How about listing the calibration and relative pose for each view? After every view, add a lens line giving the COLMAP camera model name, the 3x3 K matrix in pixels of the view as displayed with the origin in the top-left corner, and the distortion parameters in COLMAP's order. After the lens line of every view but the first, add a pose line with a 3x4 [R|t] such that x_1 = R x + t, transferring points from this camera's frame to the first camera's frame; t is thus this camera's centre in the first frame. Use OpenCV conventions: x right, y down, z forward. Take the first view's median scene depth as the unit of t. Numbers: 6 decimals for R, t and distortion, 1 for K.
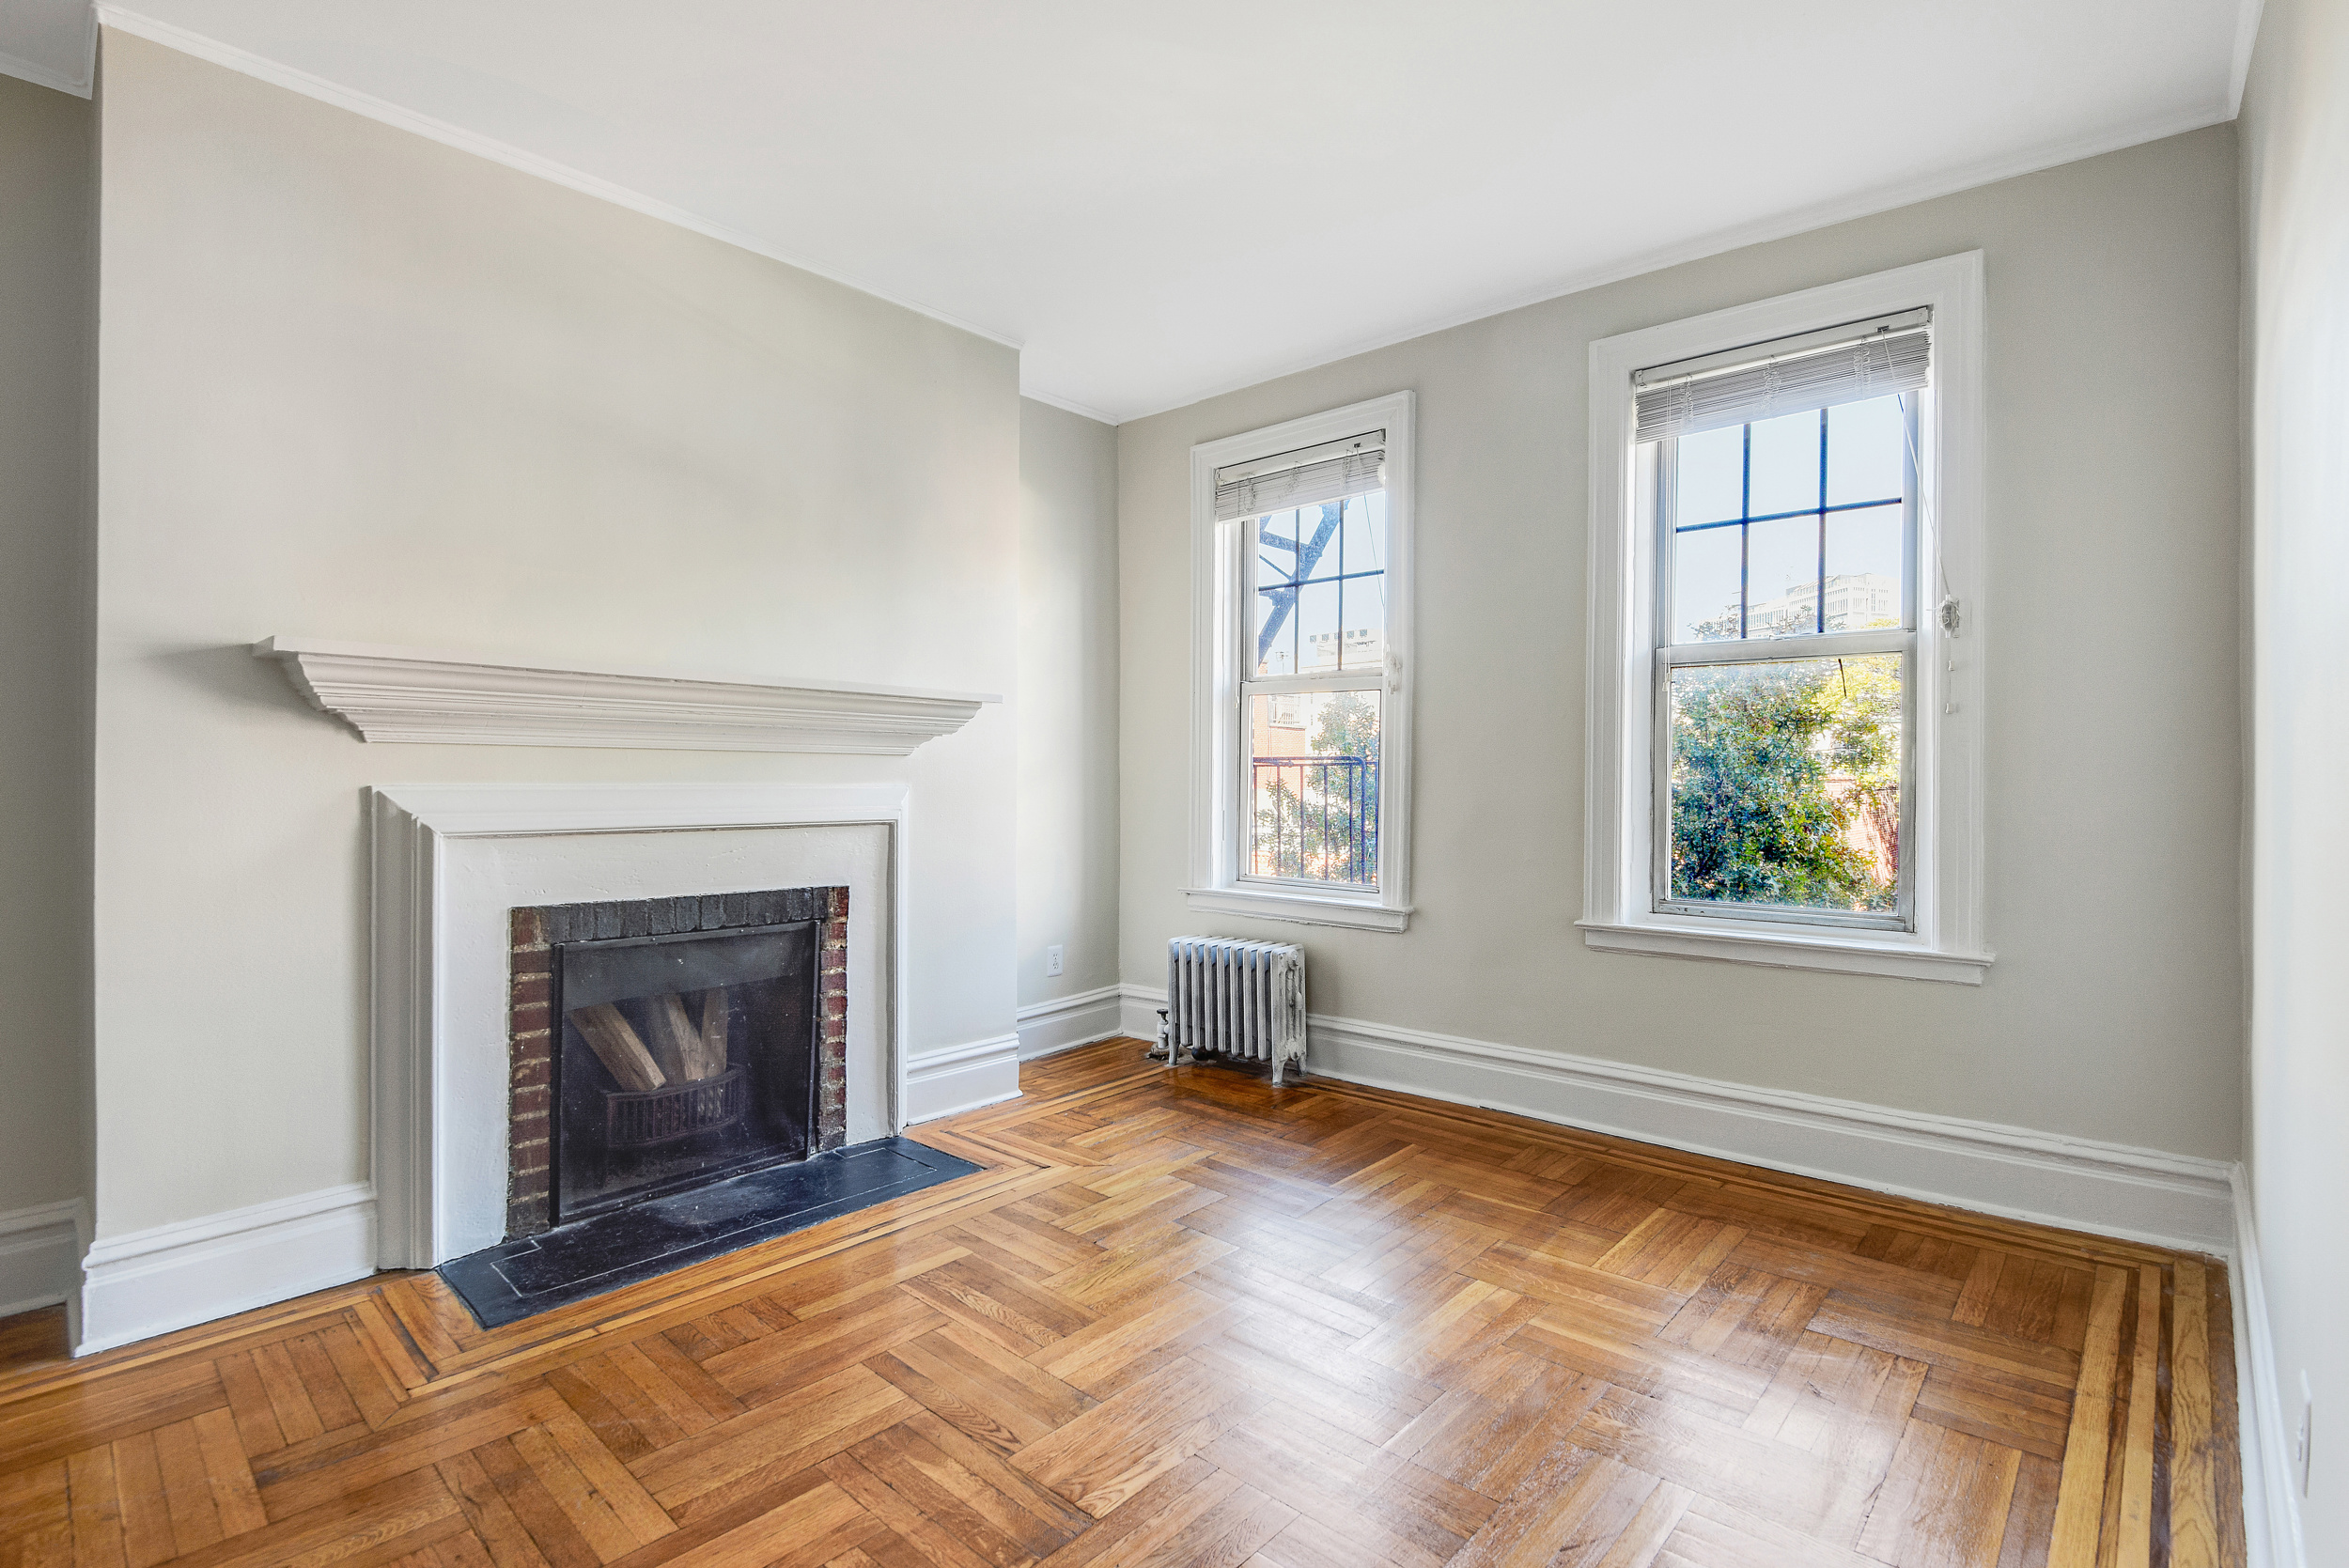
lens RADIAL K [[1115.3, 0, 1167.4], [0, 1115.3, 725.7], [0, 0, 1]] dist [-0.001162, -0.016619]
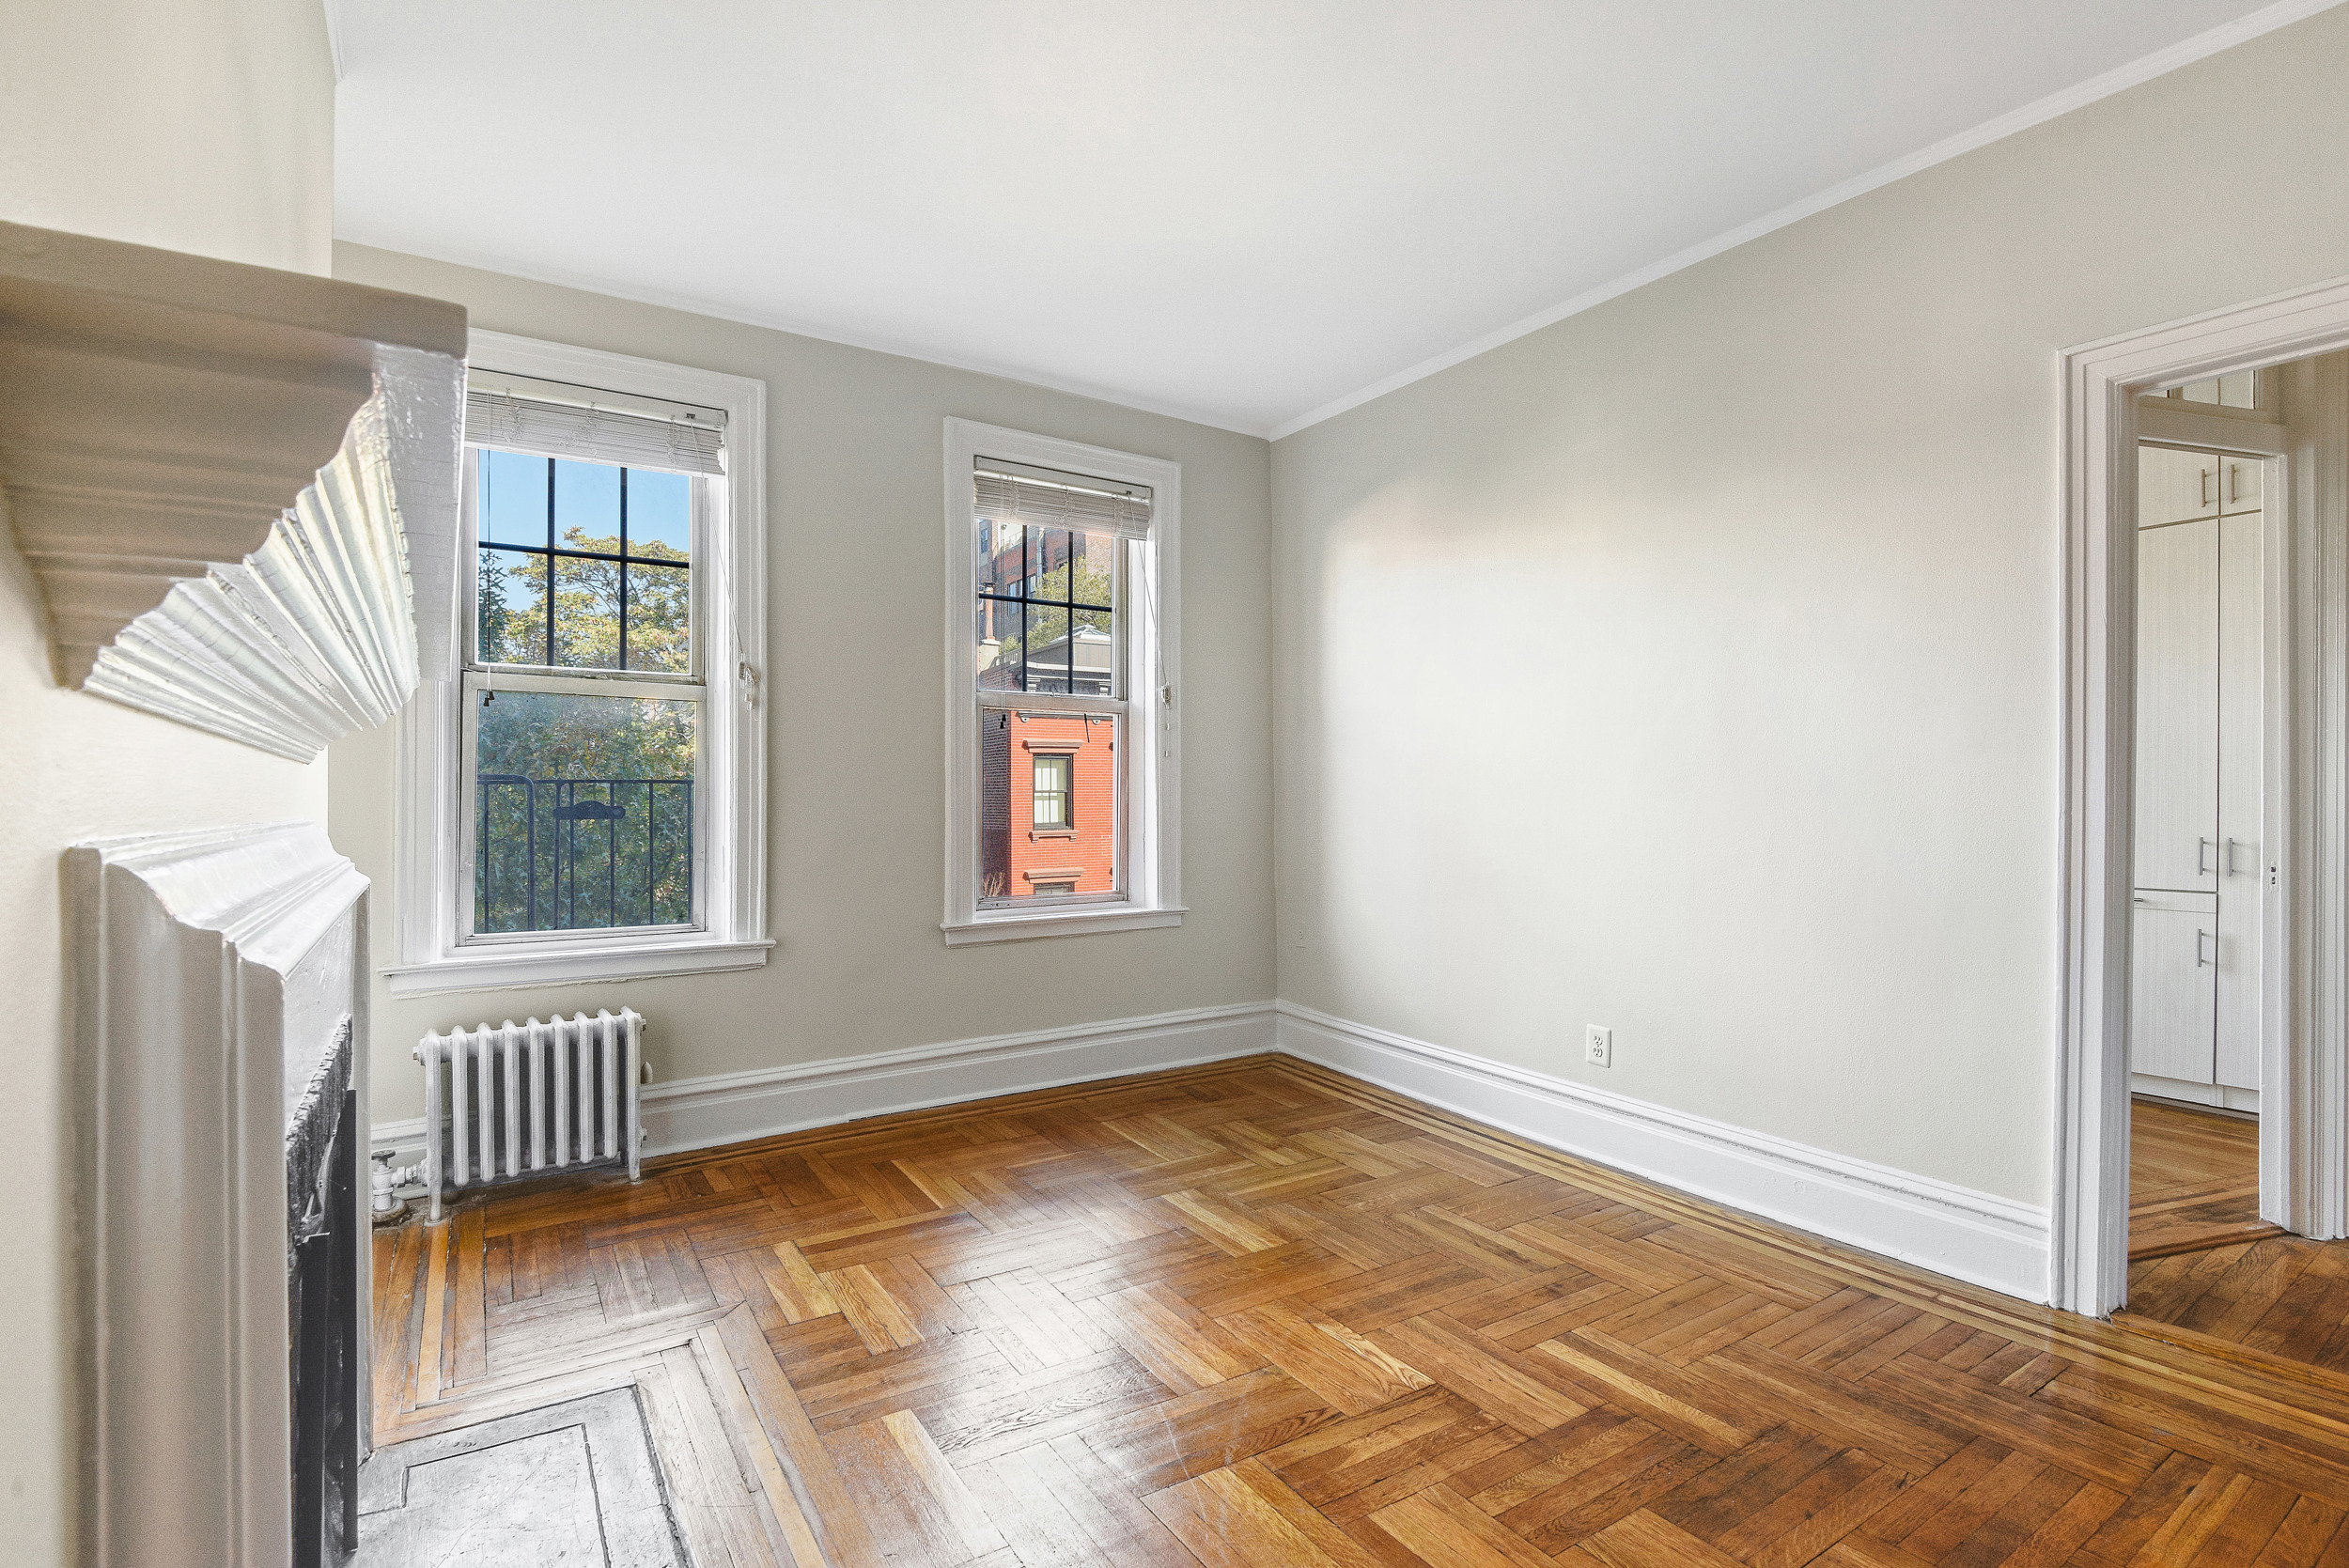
lens RADIAL K [[1116.3, 0, 1174.5], [0, 1116.3, 784.0], [0, 0, 1]] dist [0.002852, -0.015511]
pose [[0.257018, 0.006651, 0.966384, -0.772698], [-0.036458, 0.999331, 0.002819, 0.021863], [-0.965719, -0.035957, 0.257088, 0.553460]]
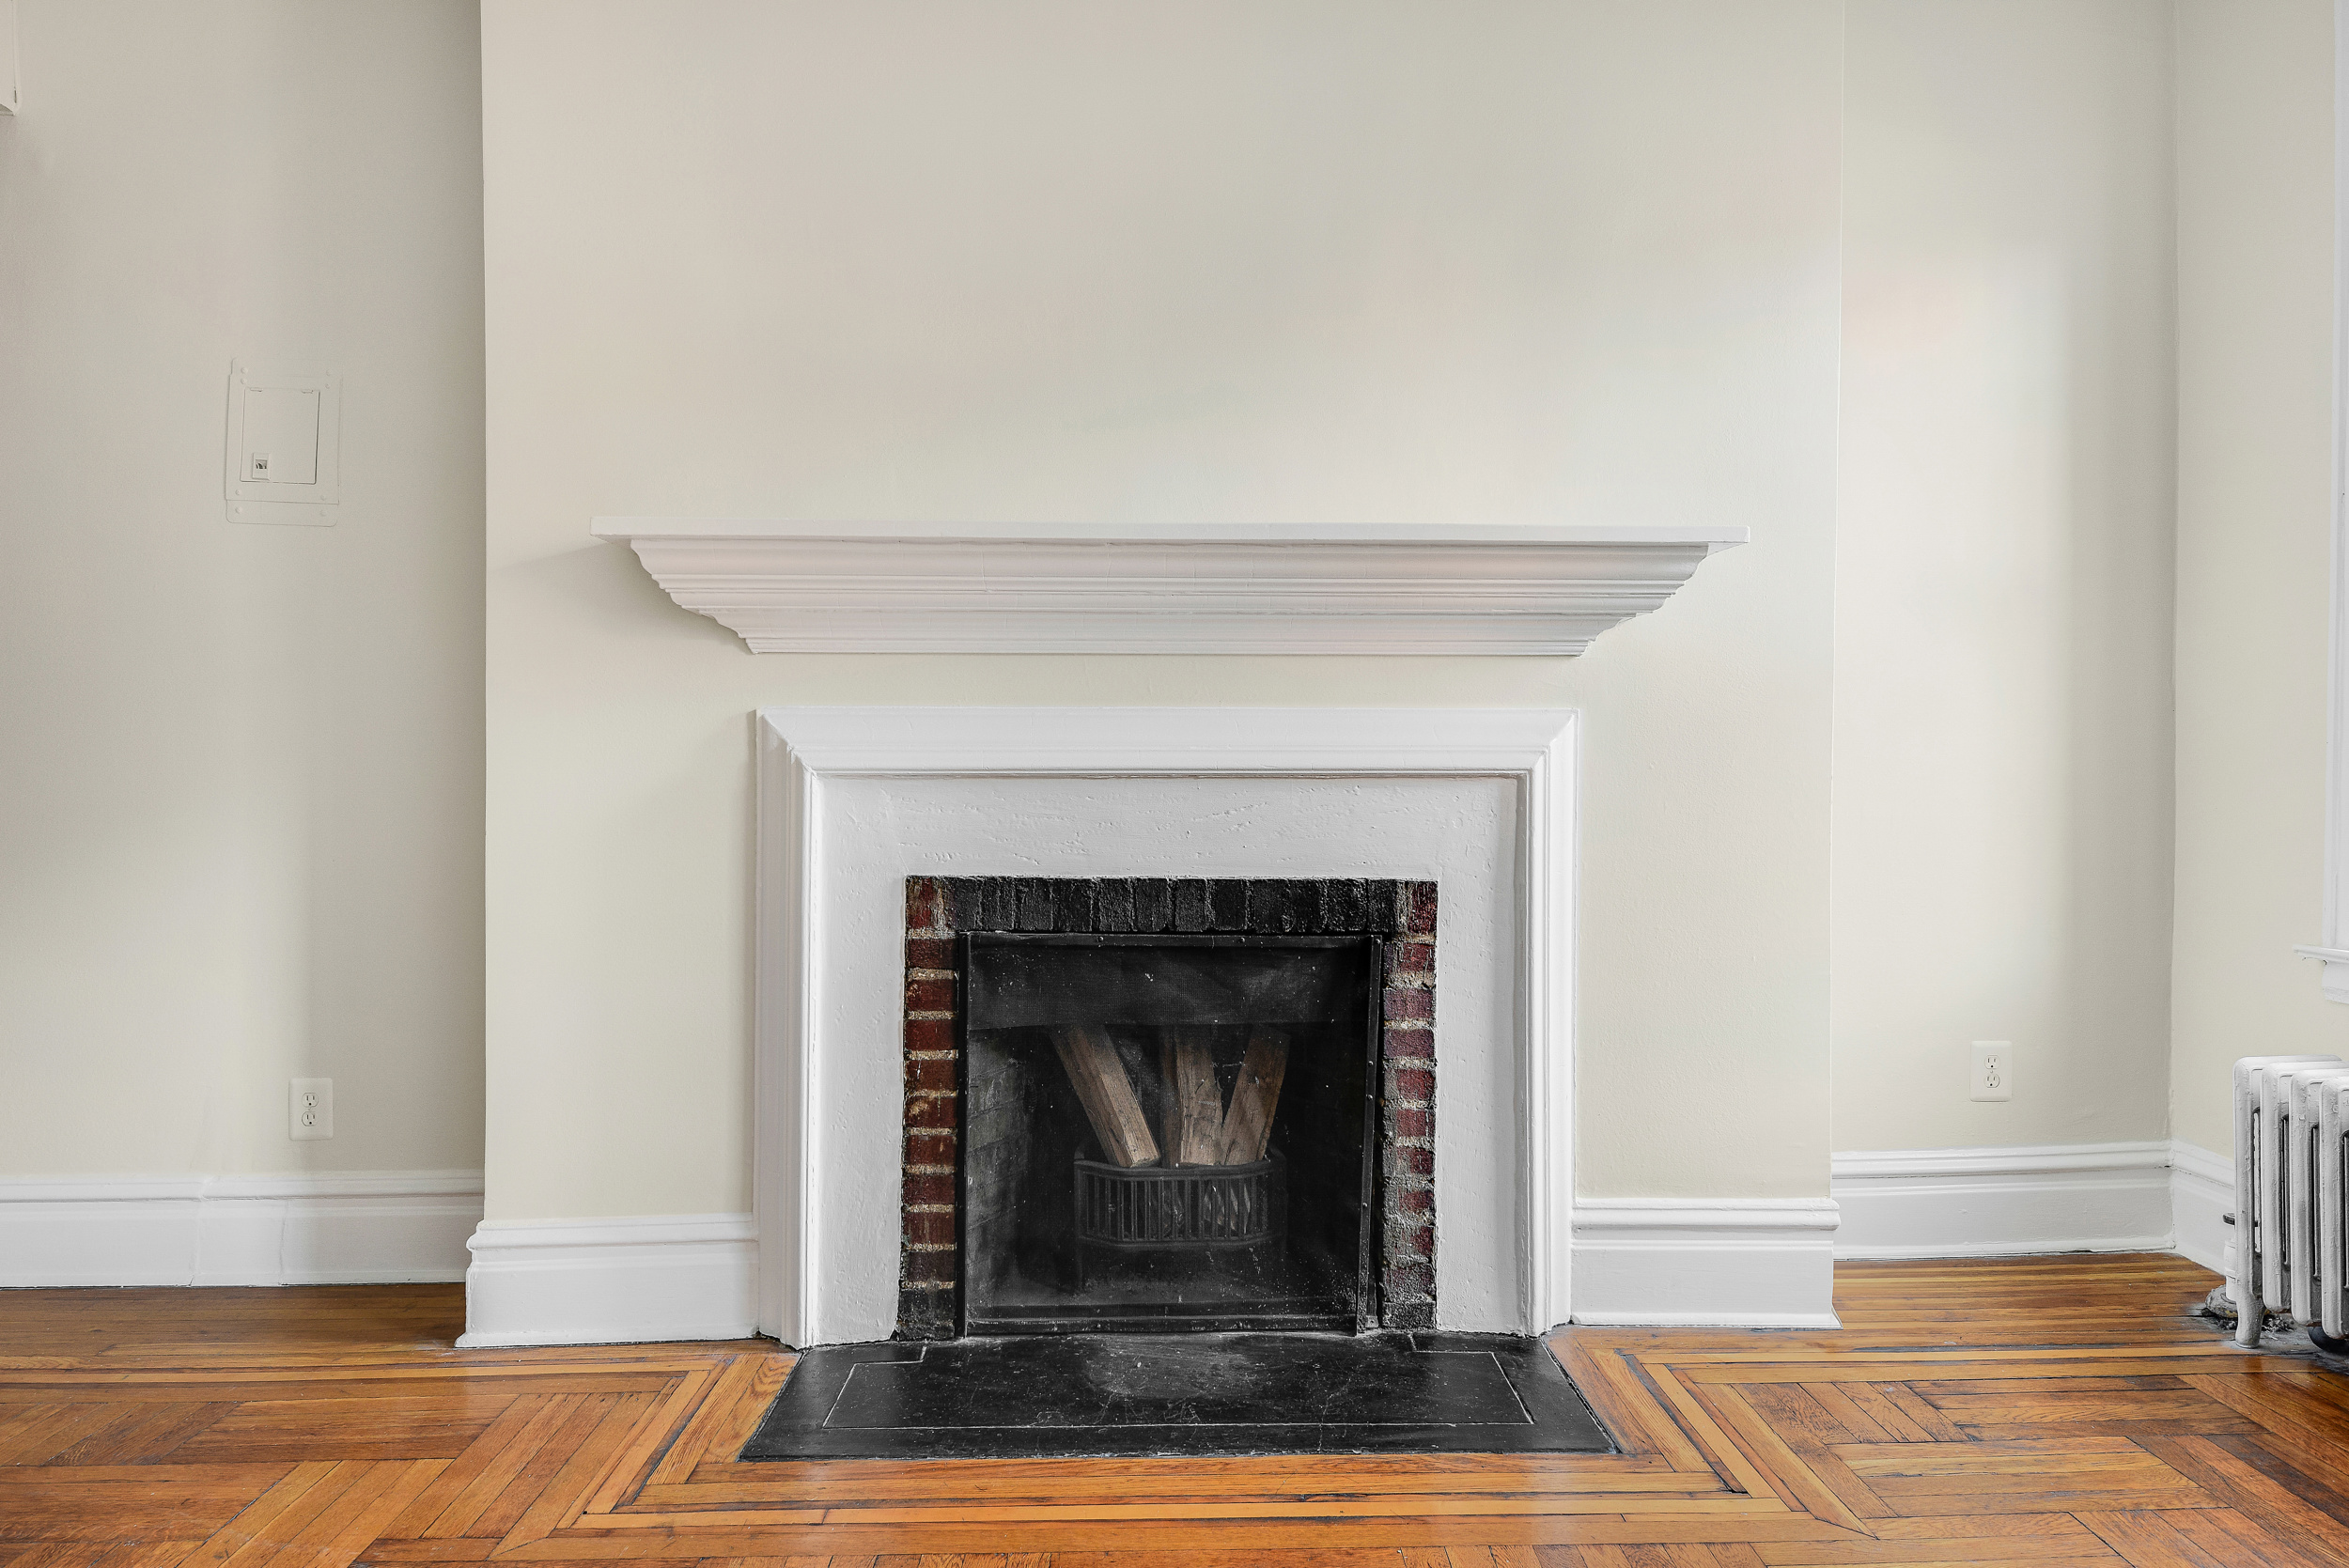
lens RADIAL K [[1481.6, 0, 1169.9], [0, 1481.6, 748.5], [0, 0, 1]] dist [0.040354, -0.045030]
pose [[0.681307, -0.012213, -0.731896, 0.204909], [0.036217, 0.999199, 0.017040, 0.063029], [0.731101, -0.038116, 0.681203, 0.419754]]
